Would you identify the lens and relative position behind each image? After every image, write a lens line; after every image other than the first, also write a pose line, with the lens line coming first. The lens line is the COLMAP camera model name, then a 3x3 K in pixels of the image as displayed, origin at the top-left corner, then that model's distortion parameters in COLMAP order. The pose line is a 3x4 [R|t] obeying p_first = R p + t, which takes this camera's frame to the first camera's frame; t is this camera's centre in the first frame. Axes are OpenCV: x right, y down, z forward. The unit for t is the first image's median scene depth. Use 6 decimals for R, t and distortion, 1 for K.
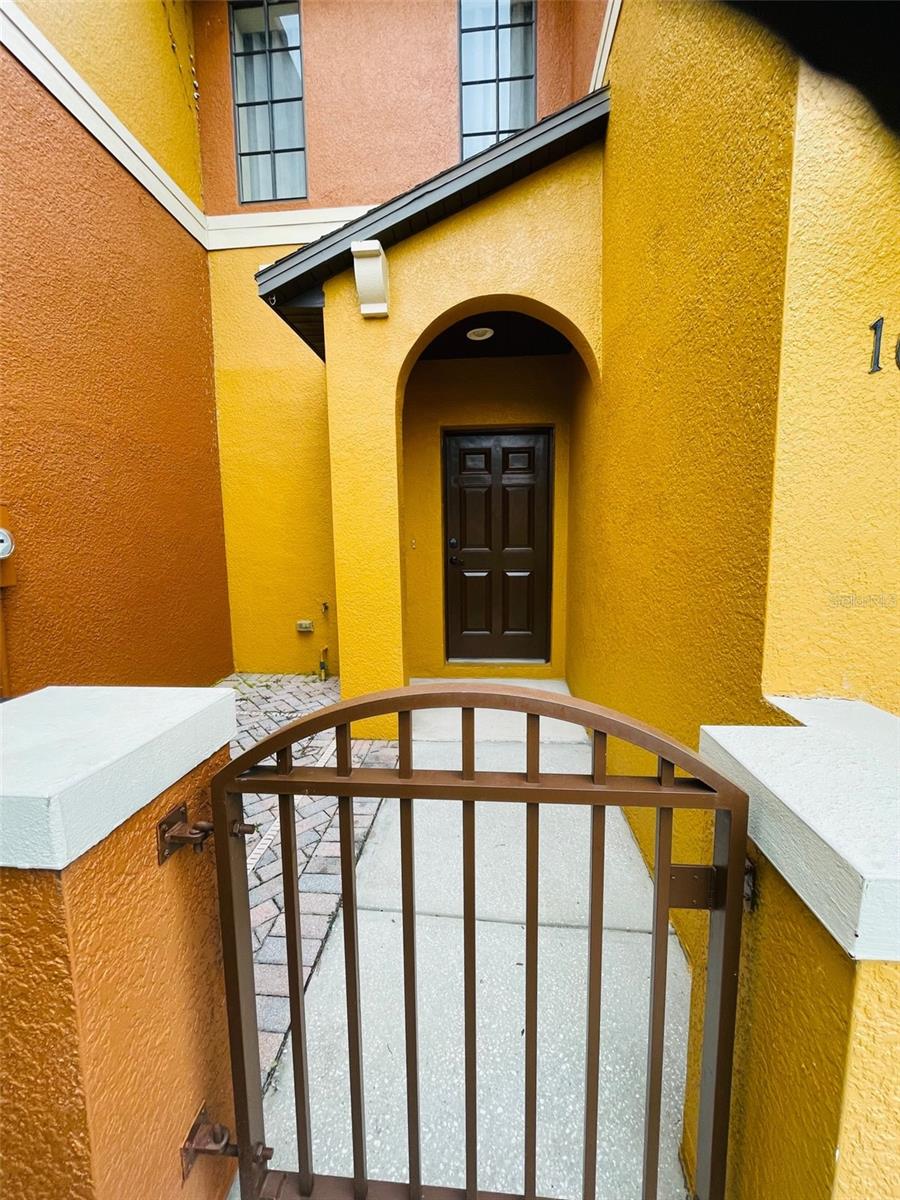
lens RADIAL K [[484.4, 0, 449.4], [0, 484.4, 596.6], [0, 0, 1]] dist [-0.000354, 0.000188]
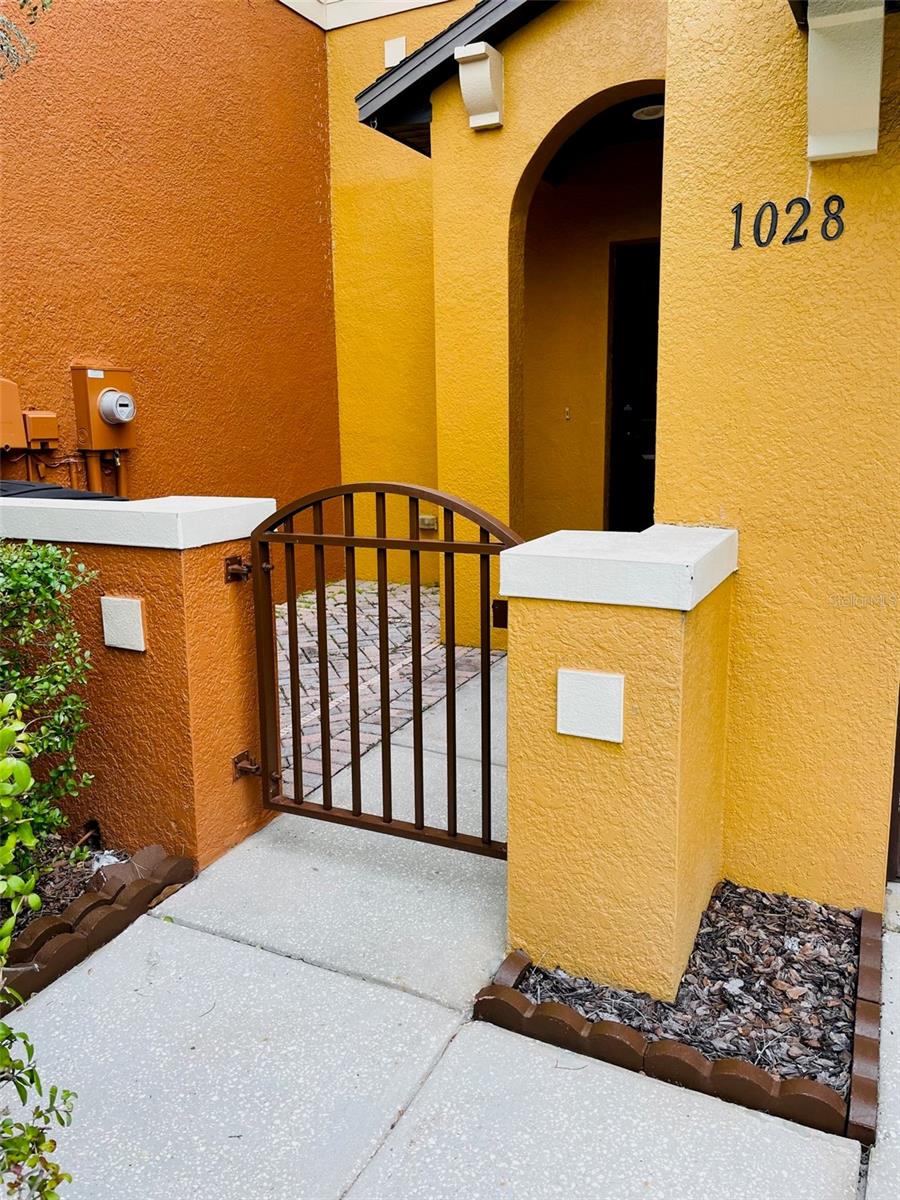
lens RADIAL K [[905.4, 0, 449.2], [0, 905.4, 601.3], [0, 0, 1]] dist [0.042384, -0.026790]
pose [[0.932410, 0.069673, -0.354623, 0.407028], [-0.040450, 0.995195, 0.089172, 0.089854], [0.359131, -0.068801, 0.930748, -0.543301]]
